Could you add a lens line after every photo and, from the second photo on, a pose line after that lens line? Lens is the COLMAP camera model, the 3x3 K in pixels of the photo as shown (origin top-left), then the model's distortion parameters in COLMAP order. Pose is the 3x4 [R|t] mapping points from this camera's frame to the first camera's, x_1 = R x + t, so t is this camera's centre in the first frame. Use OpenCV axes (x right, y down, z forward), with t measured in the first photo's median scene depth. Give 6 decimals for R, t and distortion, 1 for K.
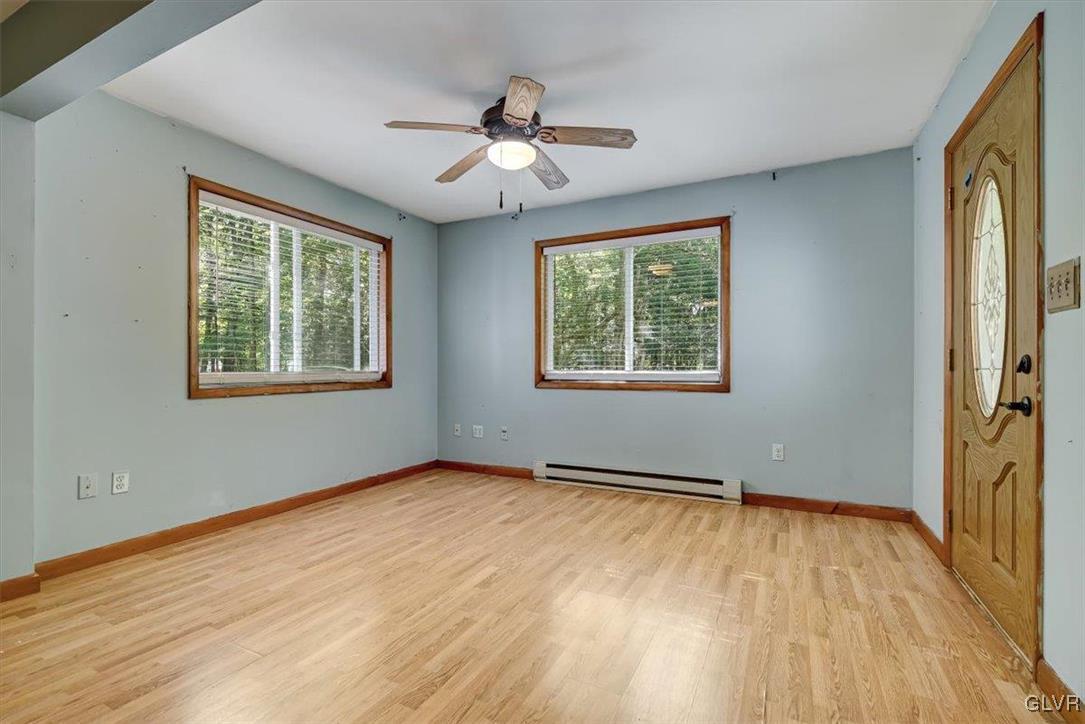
lens RADIAL K [[490.6, 0, 541.0], [0, 490.6, 366.3], [0, 0, 1]] dist [0.000301, -0.000027]
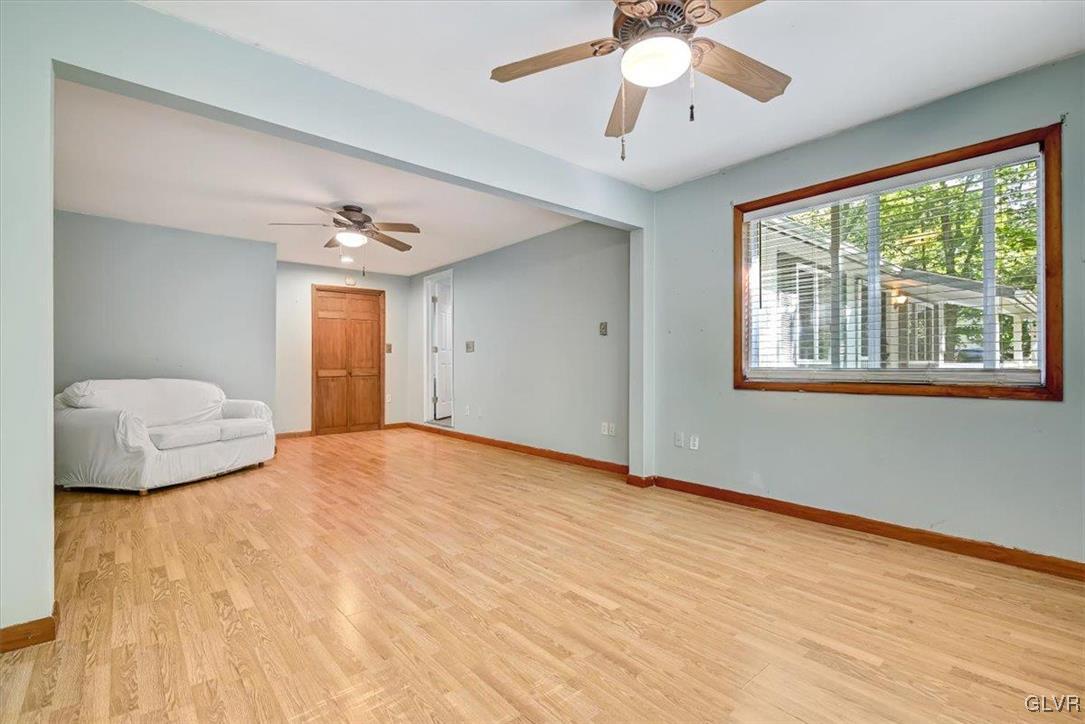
lens RADIAL K [[495.5, 0, 540.1], [0, 495.5, 366.4], [0, 0, 1]] dist [-0.010269, 0.000909]
pose [[-0.387161, 0.003035, -0.922007, 0.585581], [0.003150, 0.999993, 0.001969, 0.005002], [0.922007, -0.002142, -0.387167, 0.993004]]
